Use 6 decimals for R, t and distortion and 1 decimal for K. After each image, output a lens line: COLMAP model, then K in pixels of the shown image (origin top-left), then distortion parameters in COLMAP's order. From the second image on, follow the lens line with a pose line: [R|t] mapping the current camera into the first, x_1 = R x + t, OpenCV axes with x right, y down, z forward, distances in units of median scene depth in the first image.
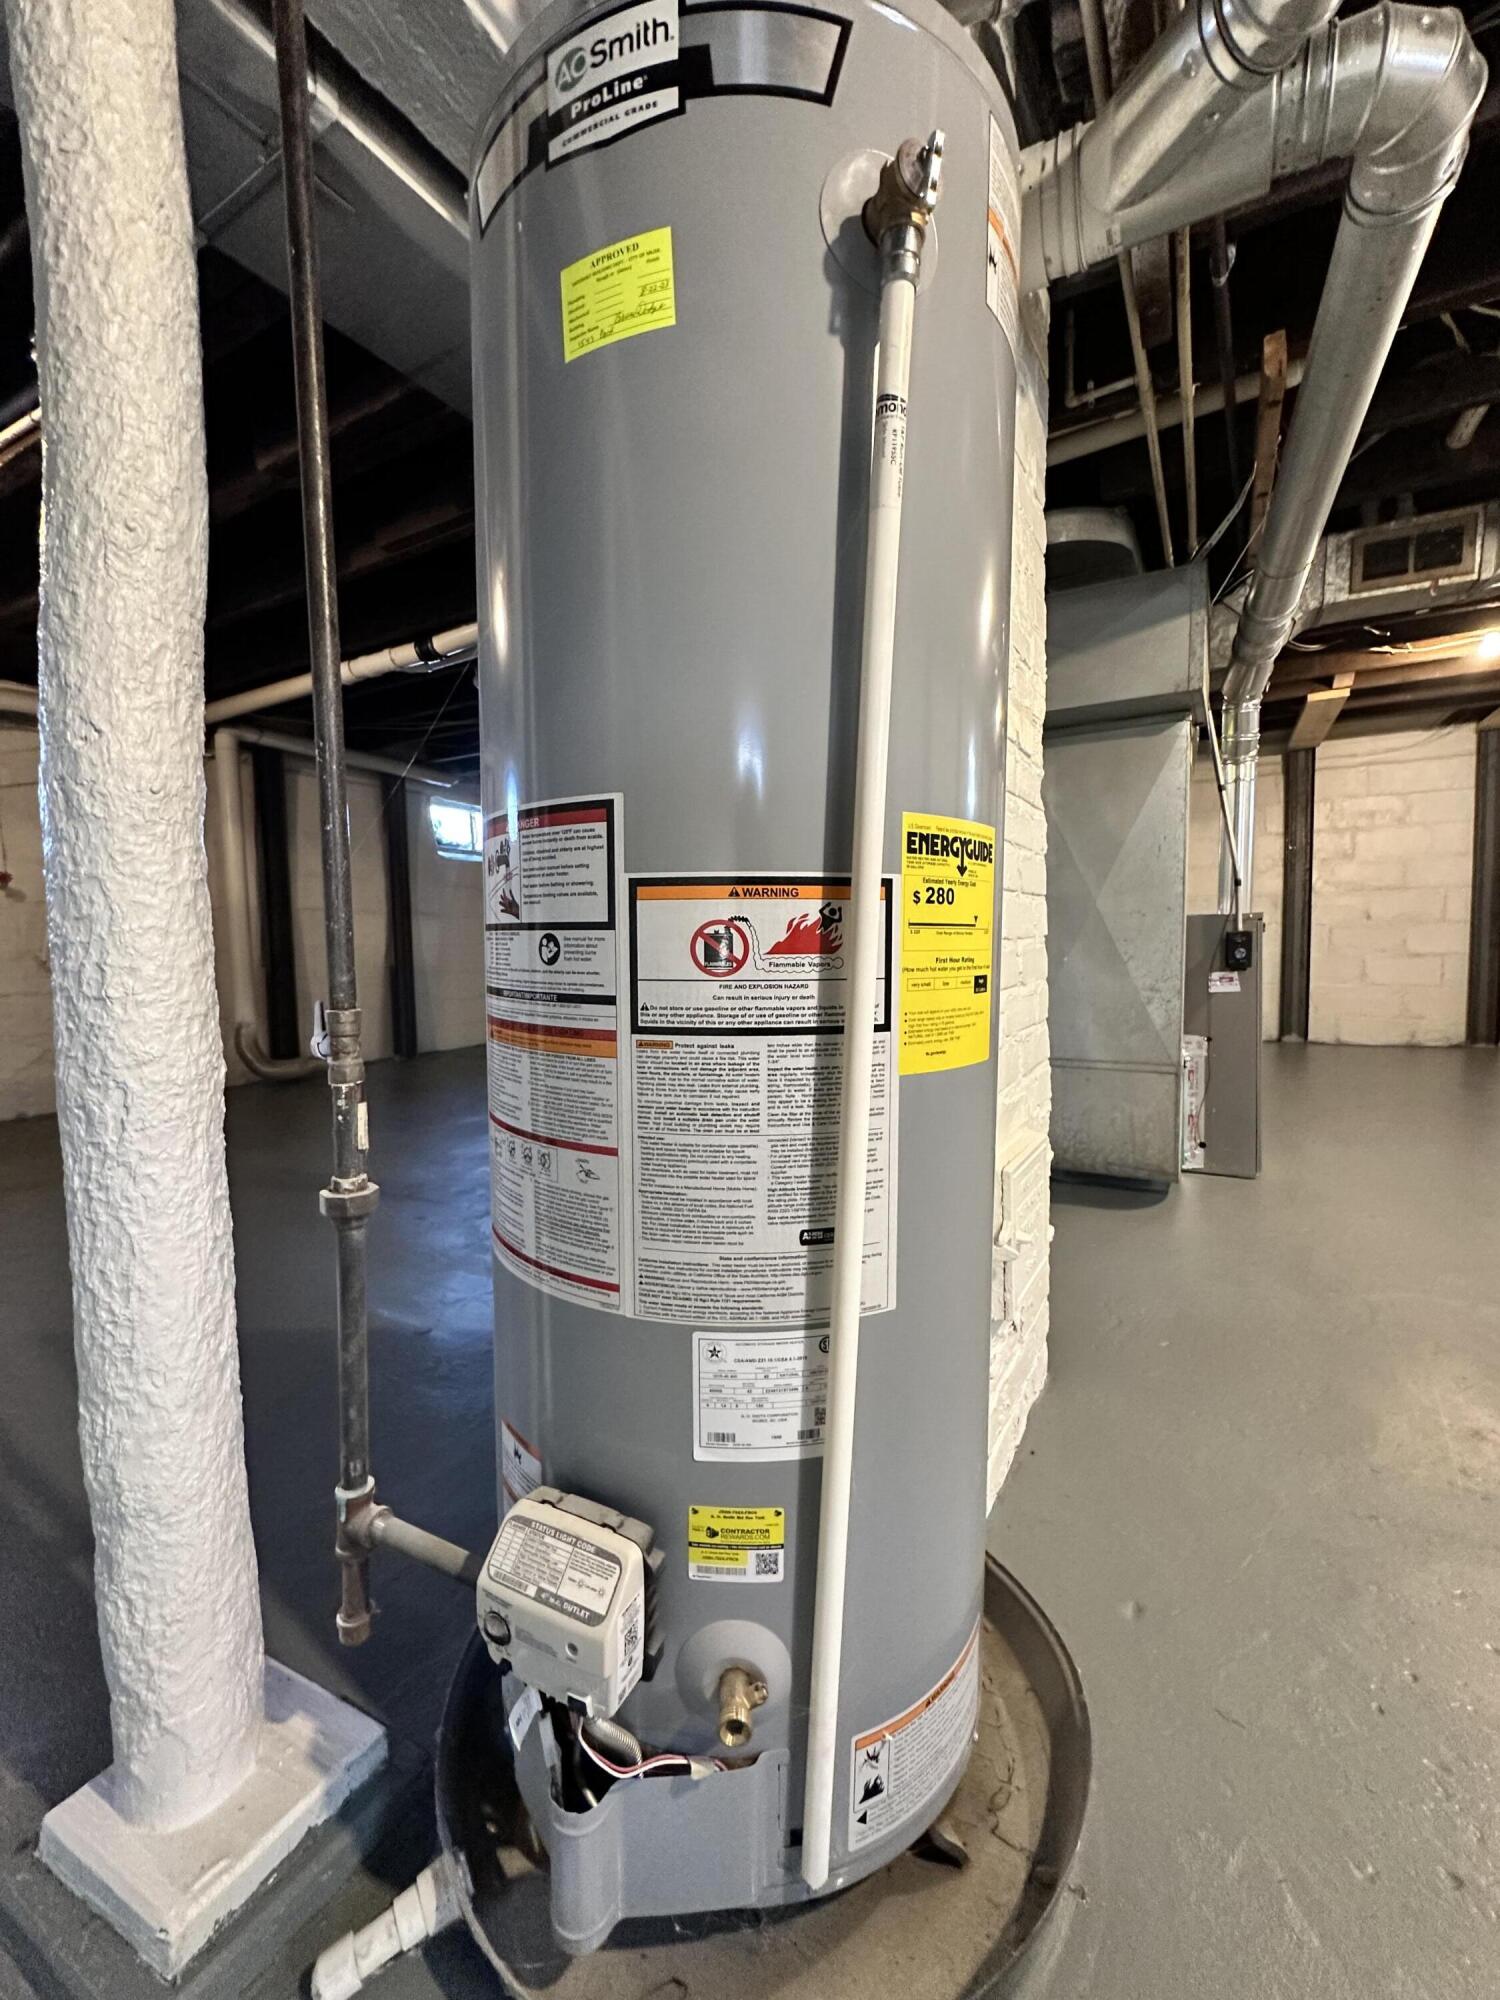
lens RADIAL K [[794.7, 0, 750.0], [0, 794.7, 1000.0], [0, 0, 1]] dist [-0.002703, 0.000173]
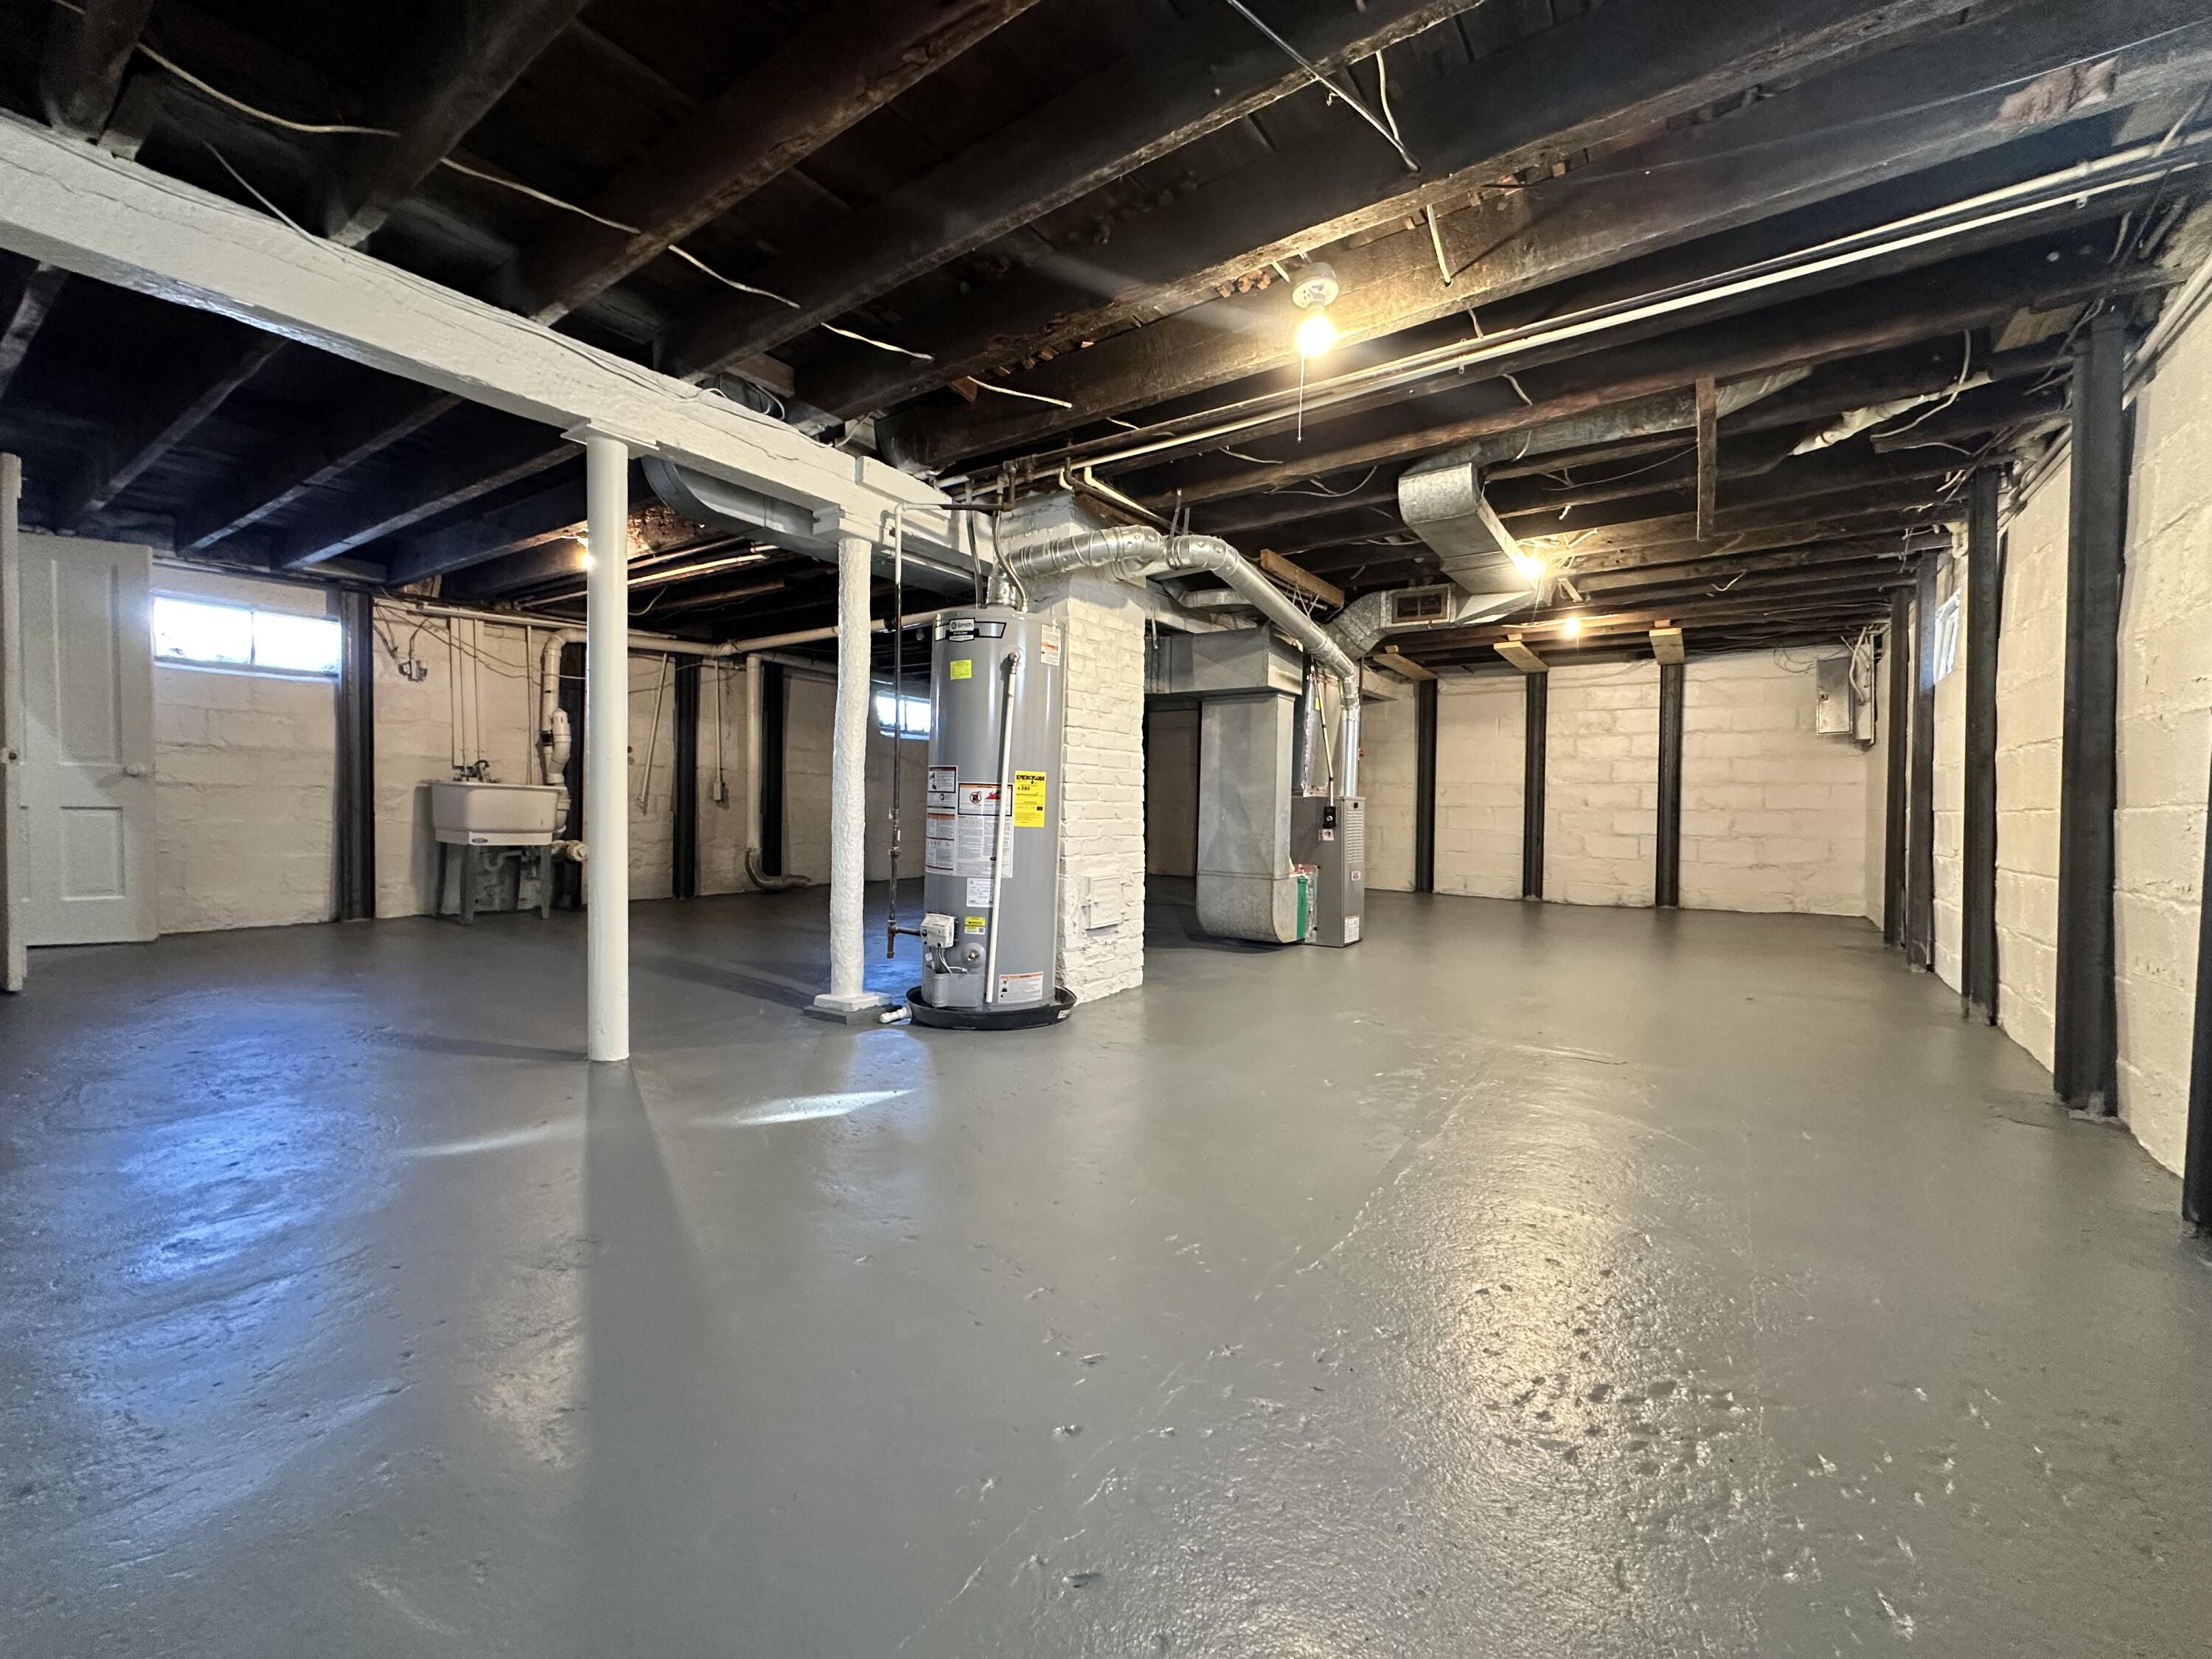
lens RADIAL K [[878.9, 0, 1106.0], [0, 878.9, 829.5], [0, 0, 1]] dist [-0.002703, 0.000173]
pose [[0.995126, 0.036547, -0.091592, 1.196798], [-0.041414, 0.997798, -0.051816, 0.357807], [0.089497, 0.055357, 0.994448, -4.083376]]
